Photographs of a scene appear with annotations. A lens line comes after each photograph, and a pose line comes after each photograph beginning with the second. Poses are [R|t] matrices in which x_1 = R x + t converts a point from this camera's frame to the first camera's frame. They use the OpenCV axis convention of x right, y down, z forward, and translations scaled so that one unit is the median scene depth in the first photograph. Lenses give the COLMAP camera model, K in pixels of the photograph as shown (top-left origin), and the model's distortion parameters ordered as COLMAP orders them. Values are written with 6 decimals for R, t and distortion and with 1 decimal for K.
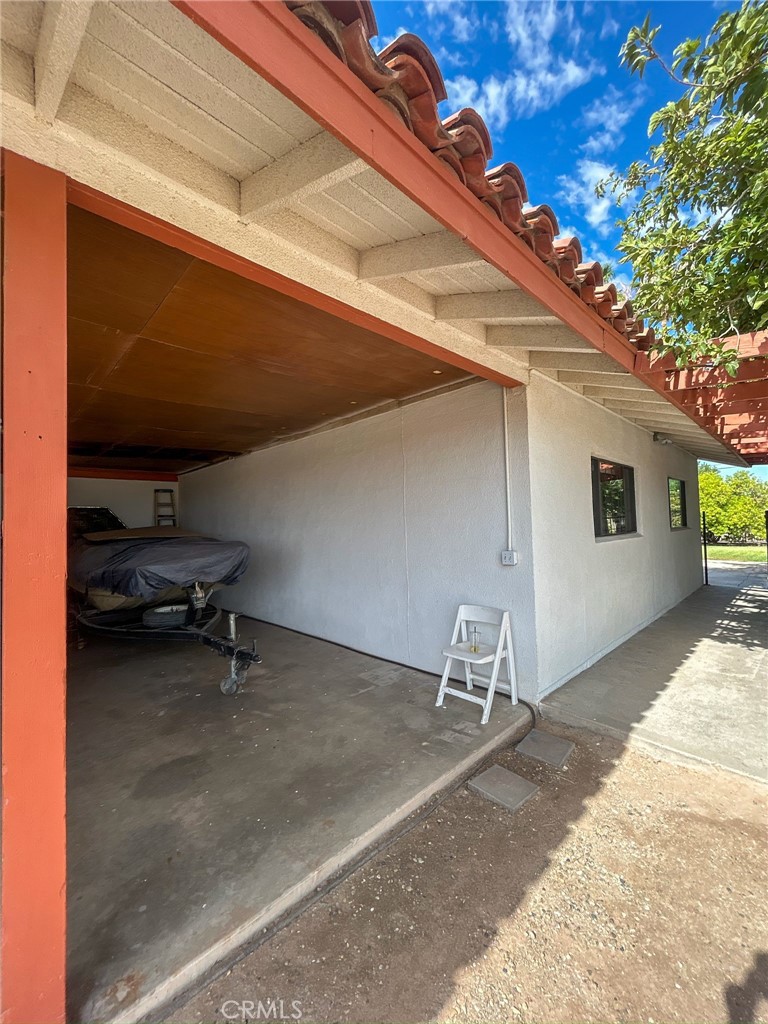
lens RADIAL K [[412.1, 0, 385.7], [0, 412.1, 515.5], [0, 0, 1]] dist [-0.002215, 0.001270]
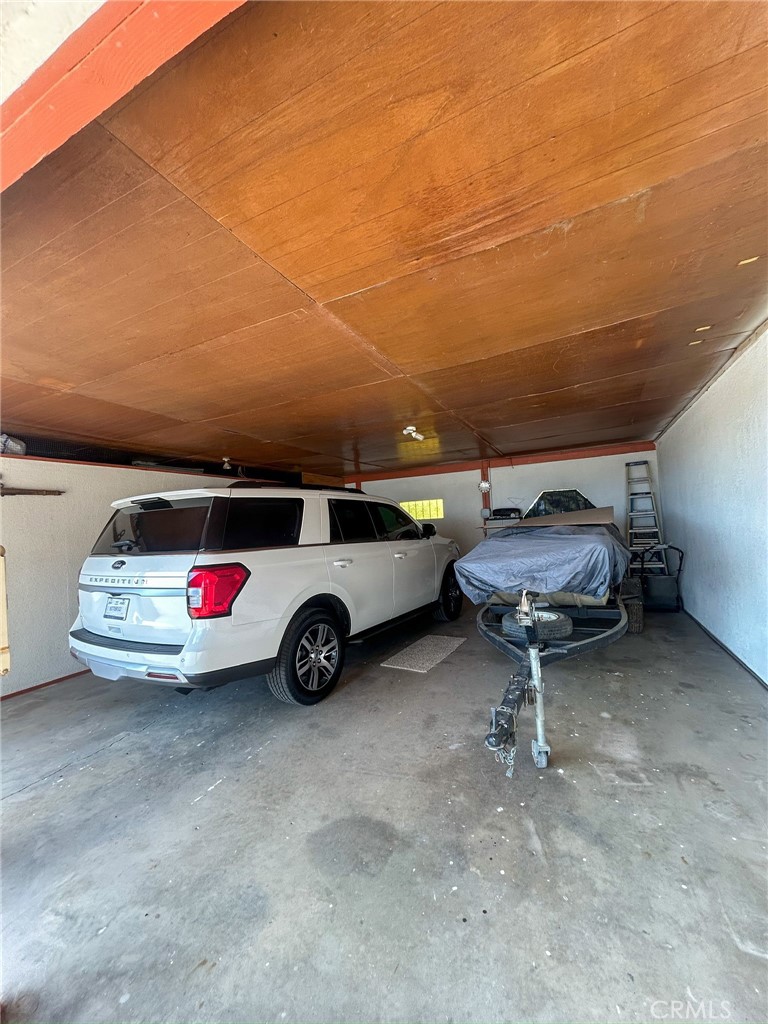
lens RADIAL K [[412.1, 0, 382.9], [0, 412.1, 512.1], [0, 0, 1]] dist [-0.002215, 0.001270]
pose [[0.340405, -0.018784, -0.940091, 0.186583], [0.066165, 0.997801, 0.004021, 0.001766], [0.937948, -0.063570, 0.340900, 0.609312]]
